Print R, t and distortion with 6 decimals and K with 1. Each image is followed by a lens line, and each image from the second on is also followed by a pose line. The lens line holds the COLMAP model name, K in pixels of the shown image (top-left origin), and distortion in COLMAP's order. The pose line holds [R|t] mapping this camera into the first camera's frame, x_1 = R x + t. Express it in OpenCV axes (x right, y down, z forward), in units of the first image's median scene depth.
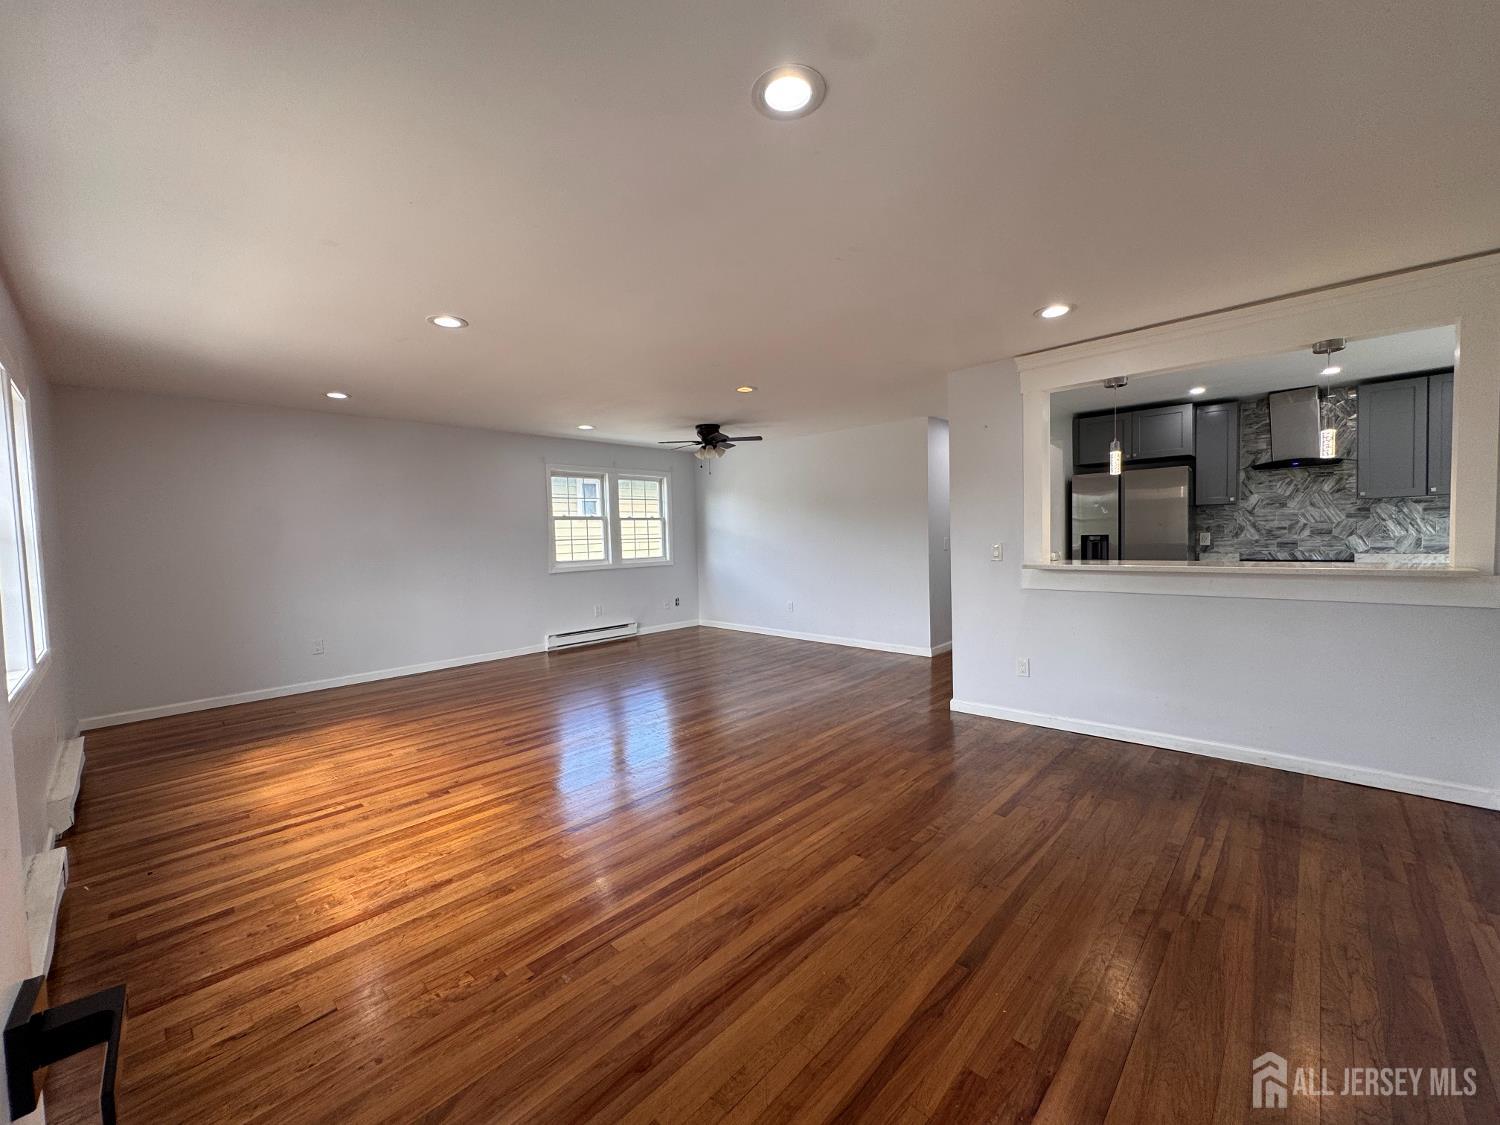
lens RADIAL K [[600.4, 0, 750.4], [0, 600.4, 560.2], [0, 0, 1]] dist [-0.002741, 0.000024]
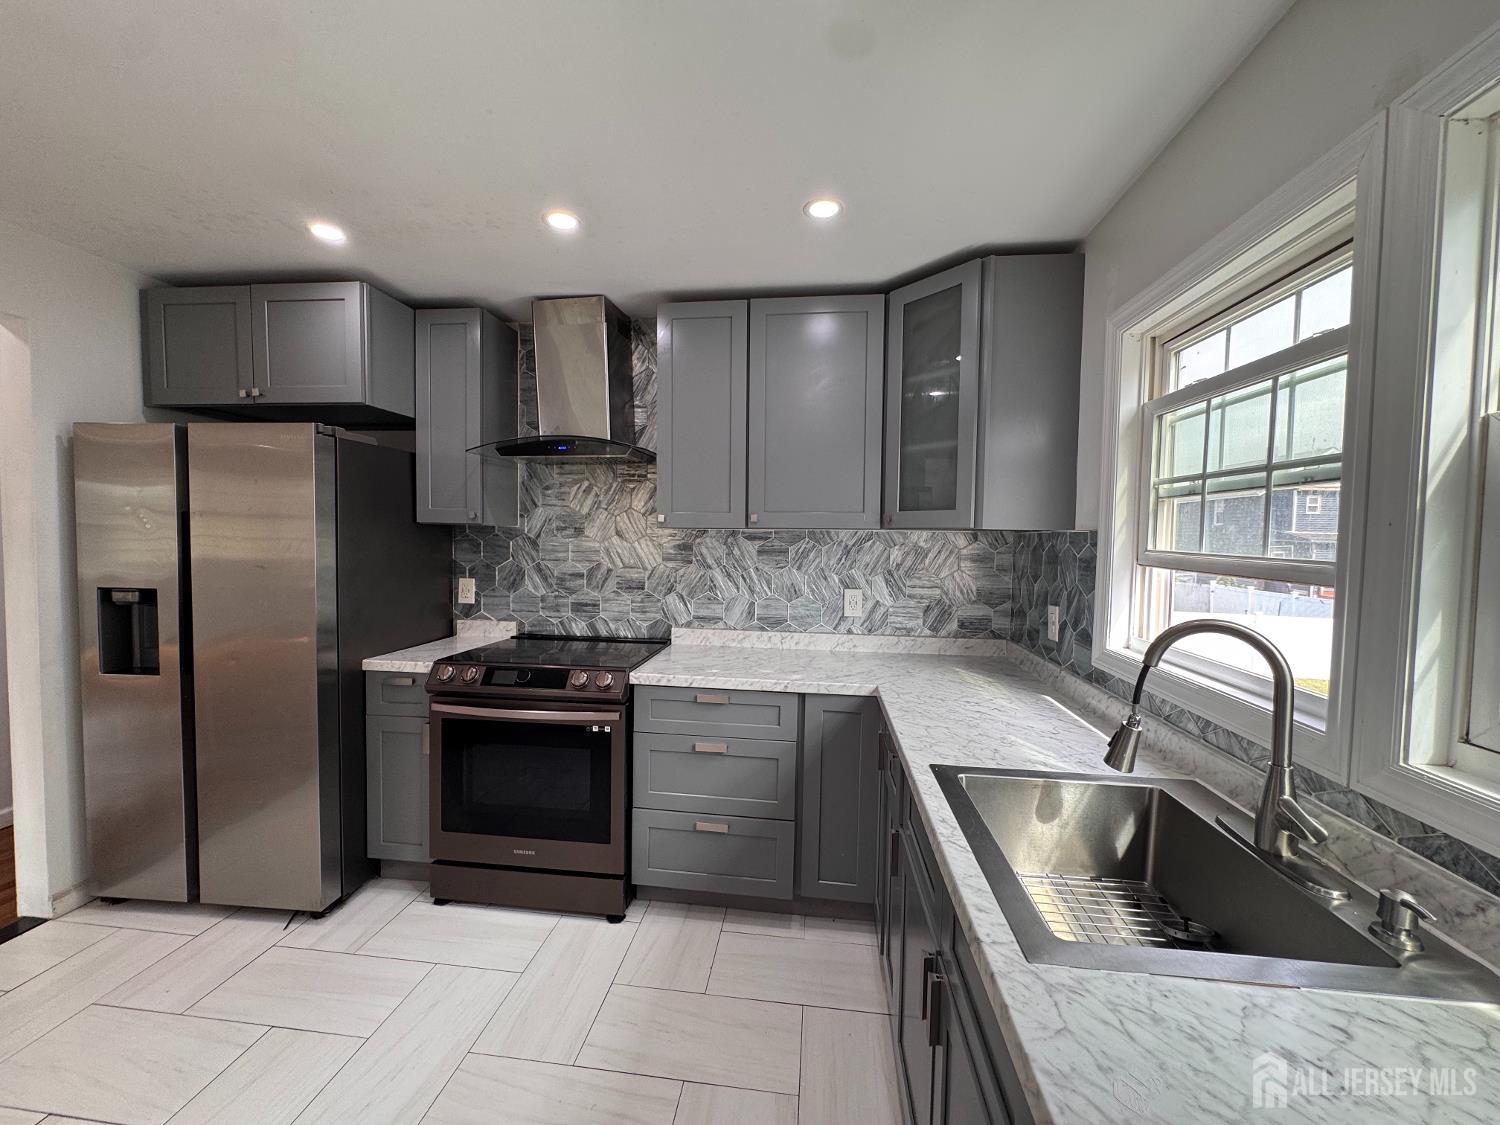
lens RADIAL K [[600.4, 0, 750.4], [0, 600.4, 560.2], [0, 0, 1]] dist [-0.002741, 0.000024]
pose [[0.800278, 0.016131, 0.599412, 0.714794], [-0.012408, 0.999870, -0.010341, -0.065370], [-0.599501, 0.000838, 0.800374, 0.504314]]
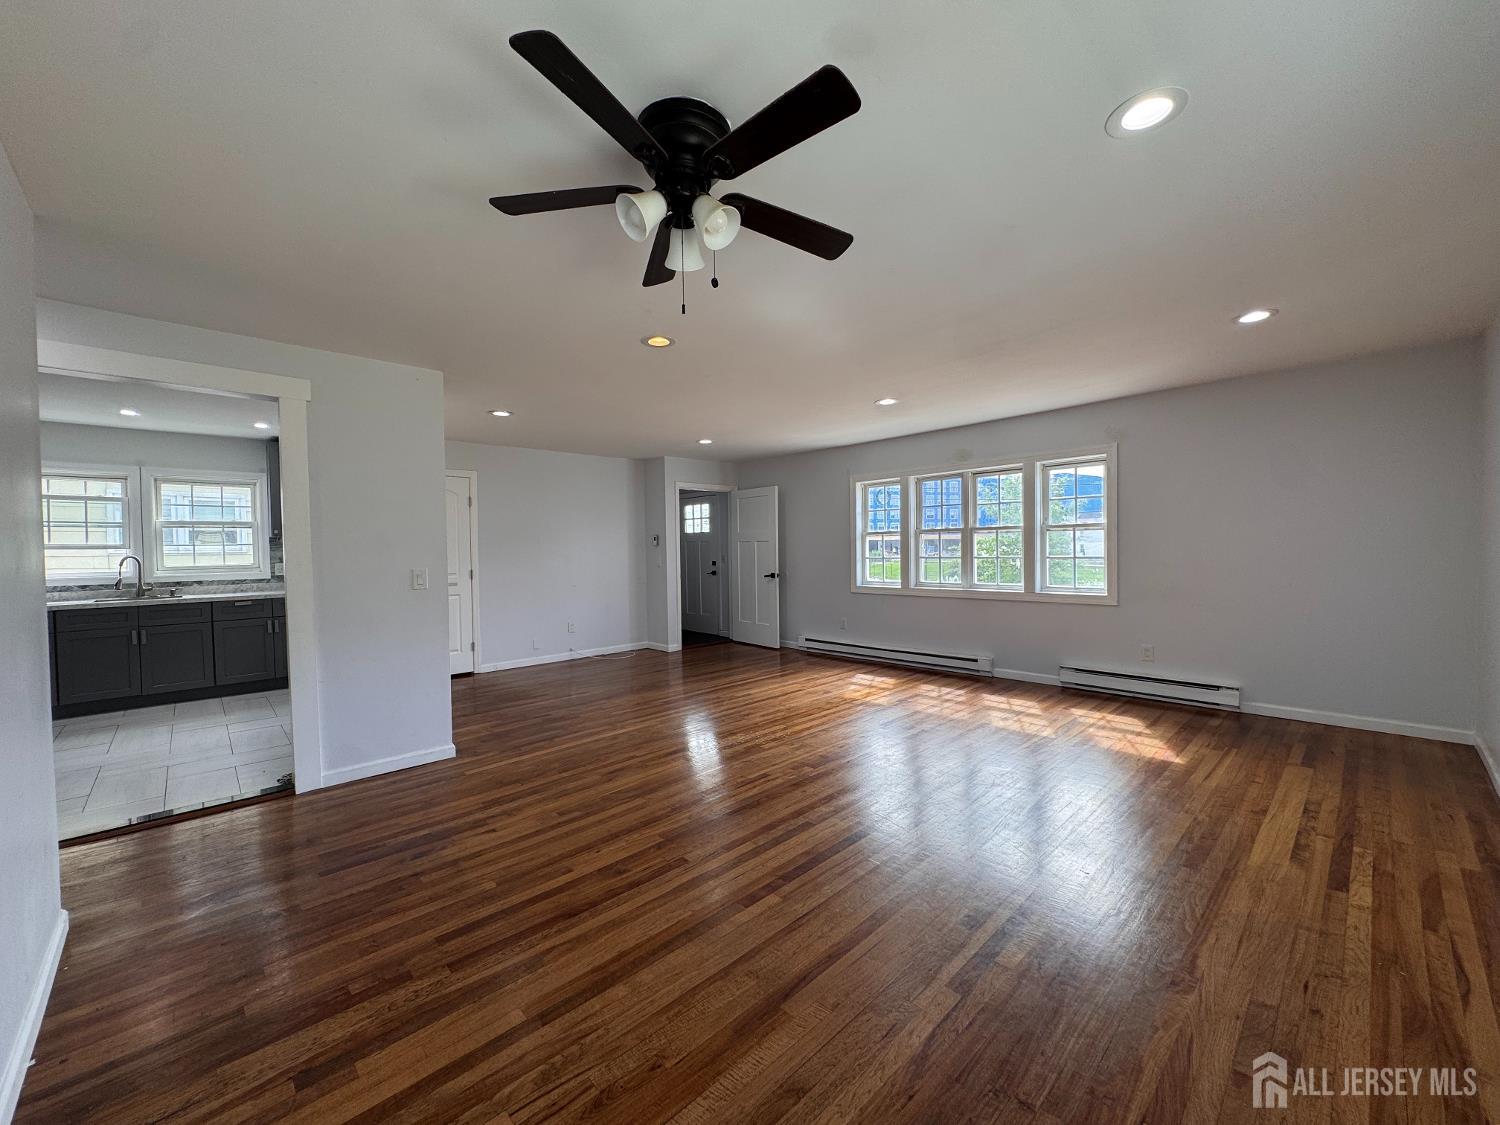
lens RADIAL K [[600.4, 0, 750.4], [0, 600.4, 560.2], [0, 0, 1]] dist [-0.002741, 0.000024]
pose [[-0.997748, 0.044781, 0.049945, -0.131437], [0.047879, 0.996886, 0.062654, -0.054784], [-0.046984, 0.064904, -0.996785, 1.520105]]
